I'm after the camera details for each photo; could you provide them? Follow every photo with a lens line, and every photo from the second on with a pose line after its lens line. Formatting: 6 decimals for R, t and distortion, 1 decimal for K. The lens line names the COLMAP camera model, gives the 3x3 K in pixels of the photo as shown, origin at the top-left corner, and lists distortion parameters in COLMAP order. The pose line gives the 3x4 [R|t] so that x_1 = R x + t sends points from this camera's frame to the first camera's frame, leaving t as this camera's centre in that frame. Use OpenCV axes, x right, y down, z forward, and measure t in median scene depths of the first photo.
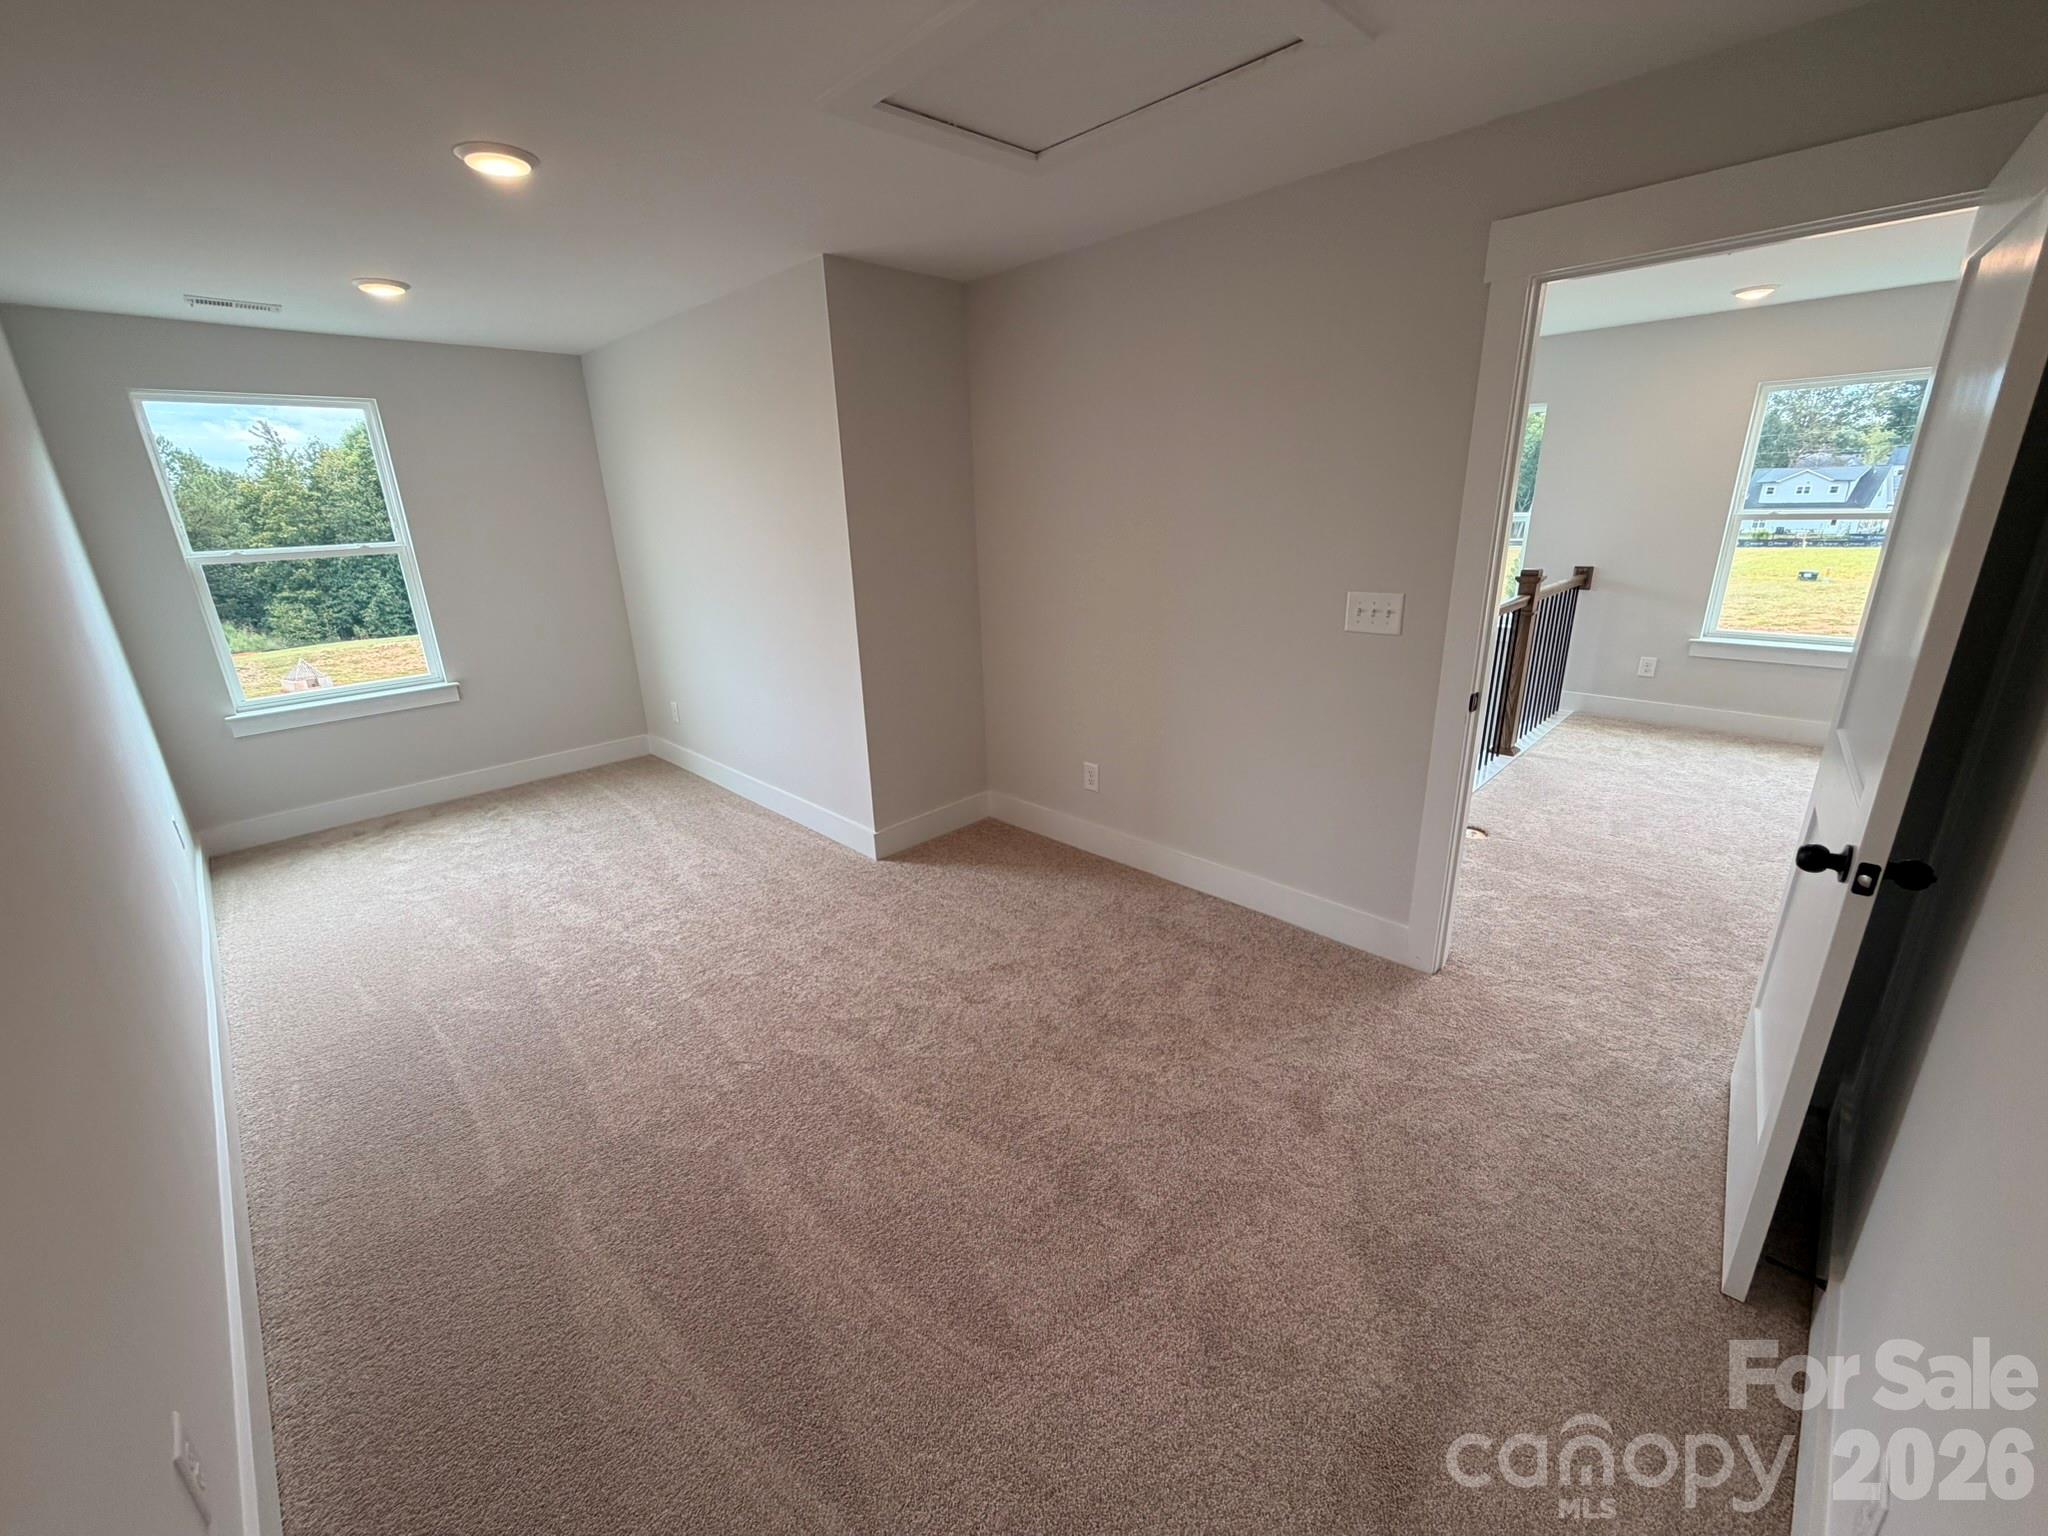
lens RADIAL K [[816.9, 0, 1016.1], [0, 816.9, 764.6], [0, 0, 1]] dist [0.000071, -0.000130]
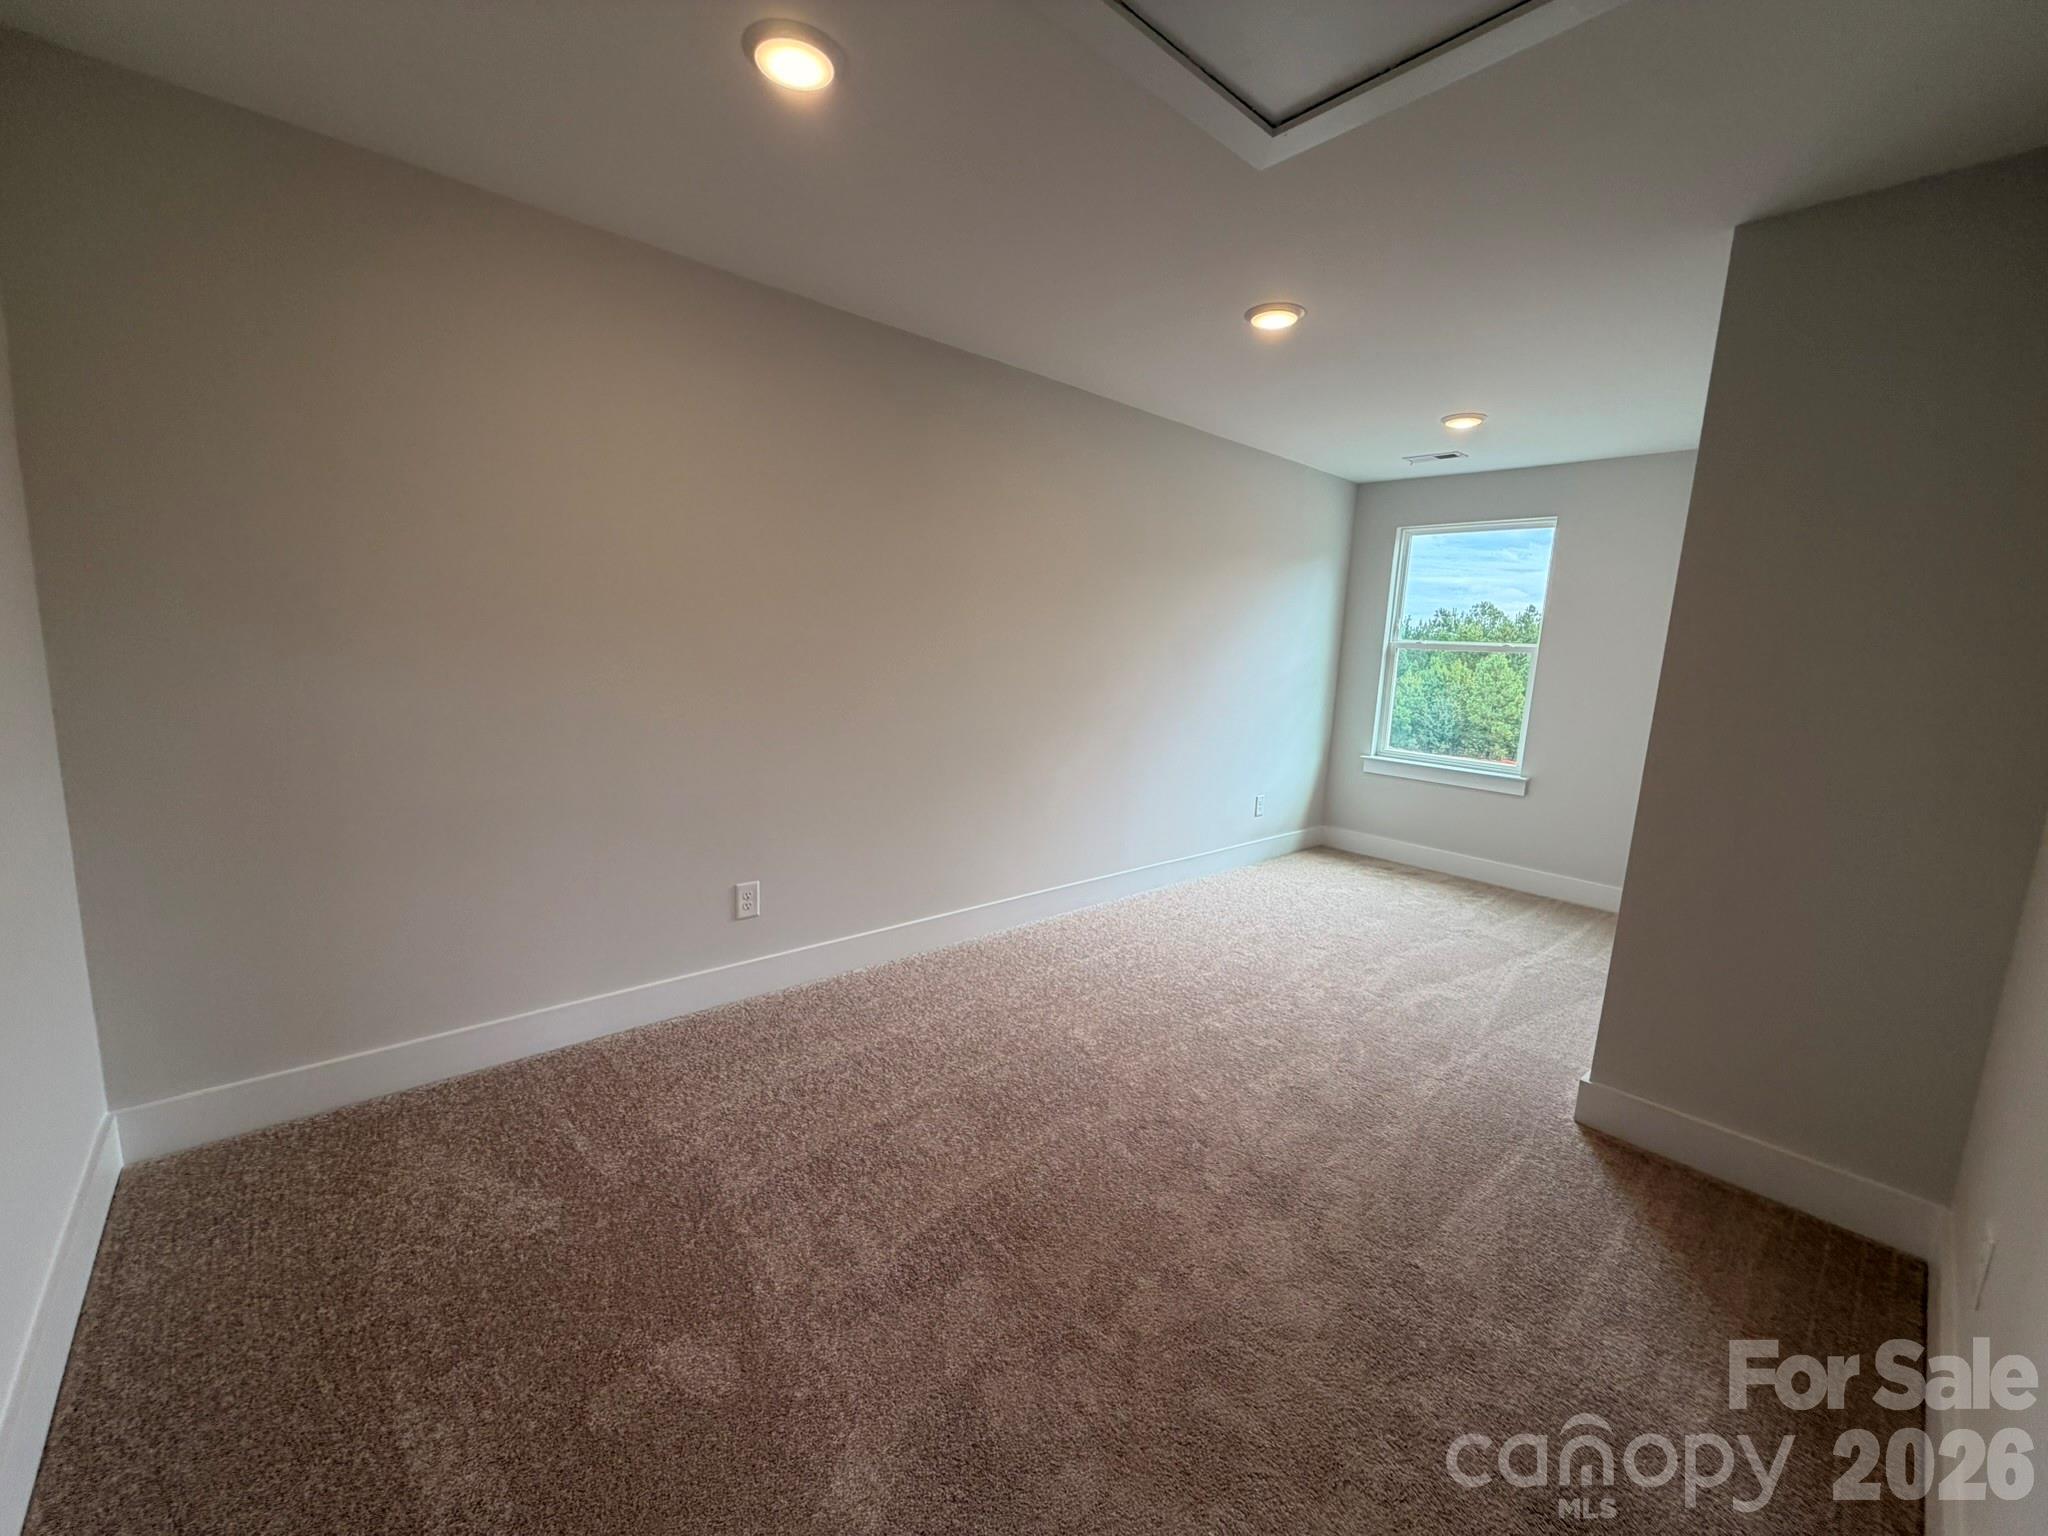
lens RADIAL K [[813.2, 0, 1021.6], [0, 813.2, 766.8], [0, 0, 1]] dist [-0.000446, 0.000001]
pose [[-0.045712, 0.189562, -0.980804, 0.464345], [-0.353800, 0.915117, 0.193356, -0.117687], [0.934203, 0.355847, 0.025236, 0.509596]]
